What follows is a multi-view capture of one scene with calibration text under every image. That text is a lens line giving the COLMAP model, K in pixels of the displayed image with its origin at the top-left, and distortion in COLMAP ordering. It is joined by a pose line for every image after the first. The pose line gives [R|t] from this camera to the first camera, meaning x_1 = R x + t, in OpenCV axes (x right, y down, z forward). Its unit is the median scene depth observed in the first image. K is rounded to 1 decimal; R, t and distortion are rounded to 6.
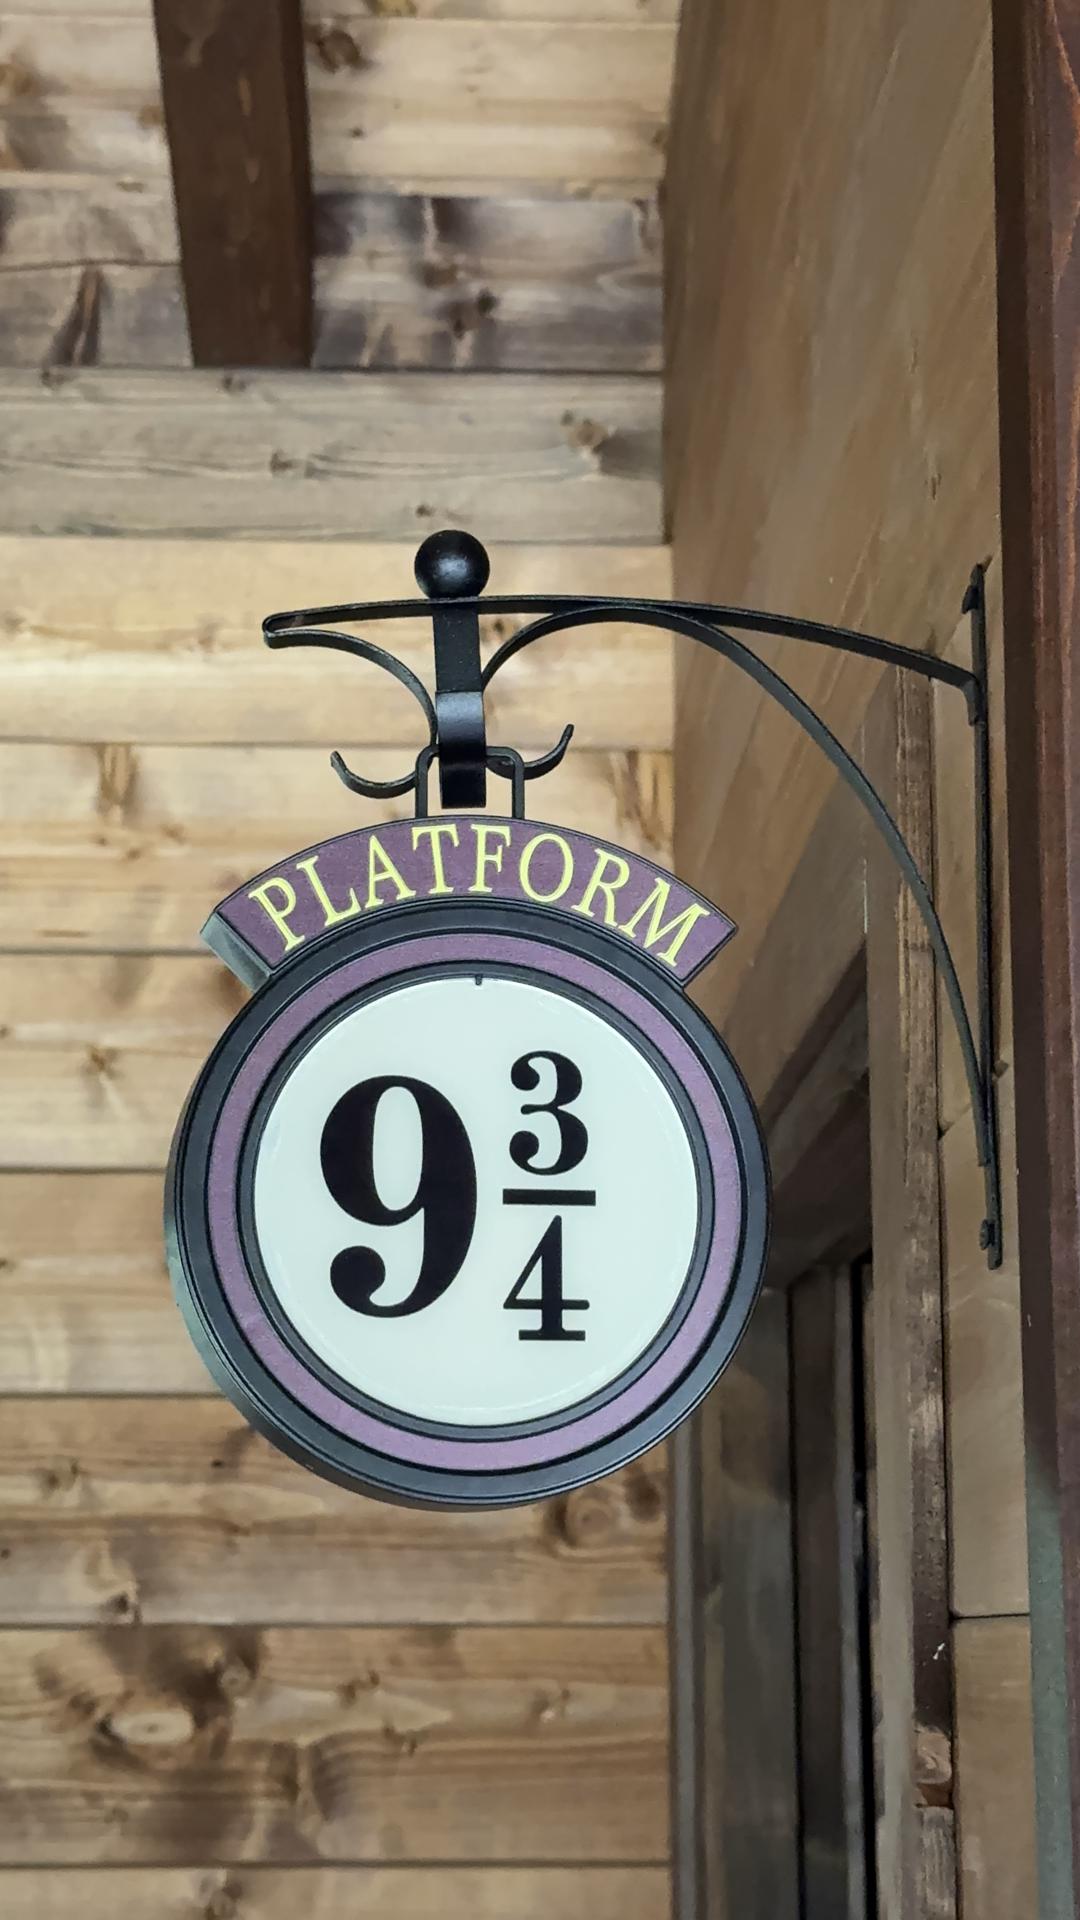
lens RADIAL K [[3216.7, 0, 538.9], [0, 3216.7, 962.2], [0, 0, 1]] dist [0.133522, 0.000000]
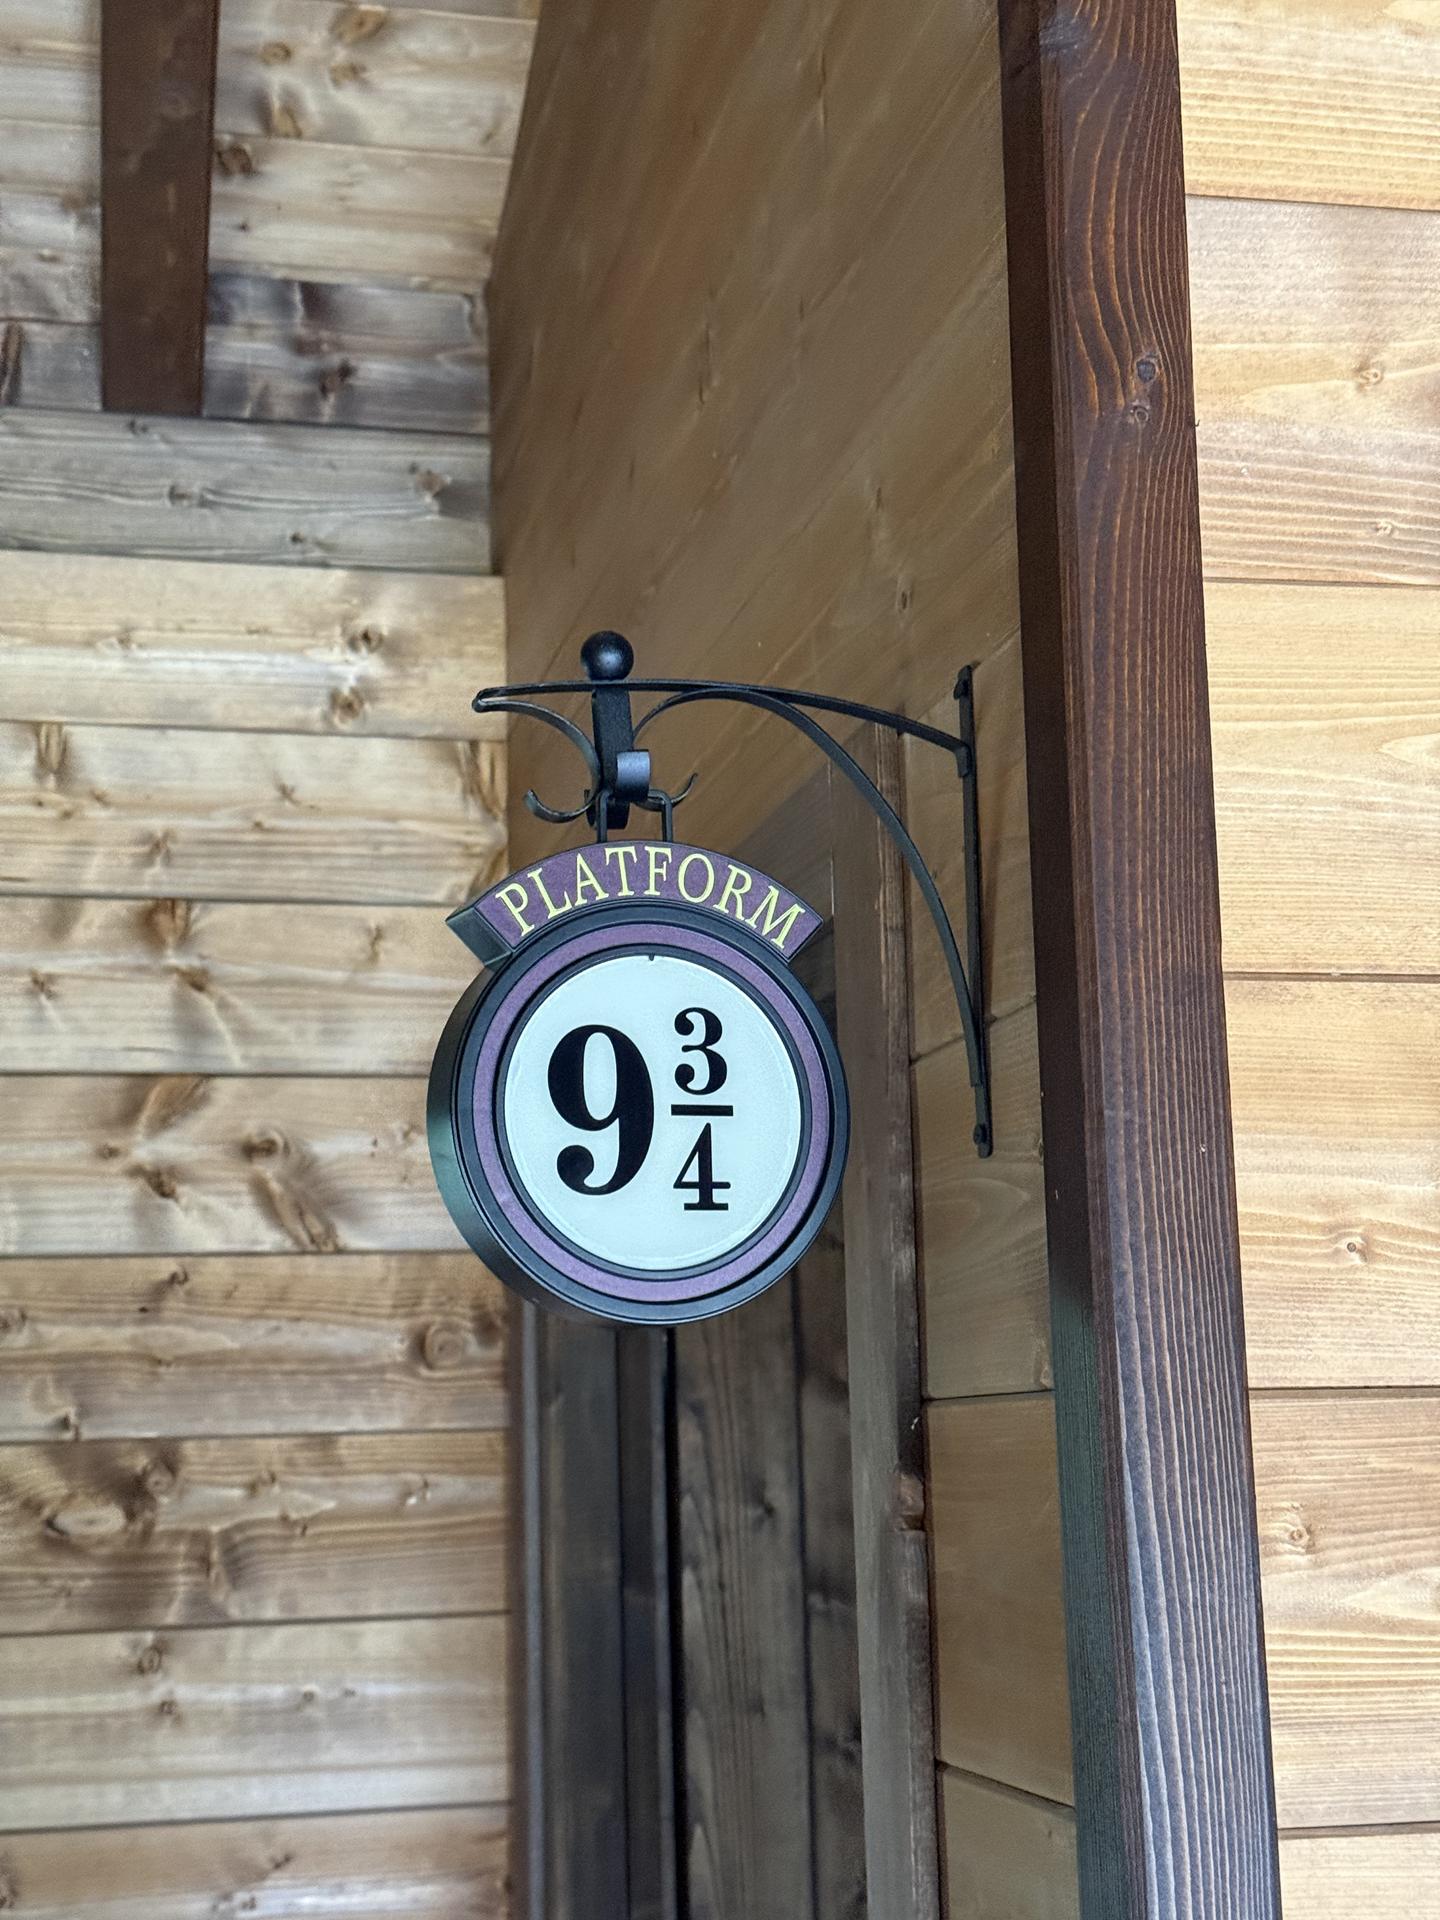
lens RADIAL K [[2705.5, 0, 721.3], [0, 2705.5, 960.5], [0, 0, 1]] dist [0.118760, 0.000000]
pose [[0.982426, 0.008775, 0.186444, -0.078883], [-0.013851, 0.999567, 0.025944, -0.009107], [-0.186136, -0.028071, 0.982123, -0.065752]]
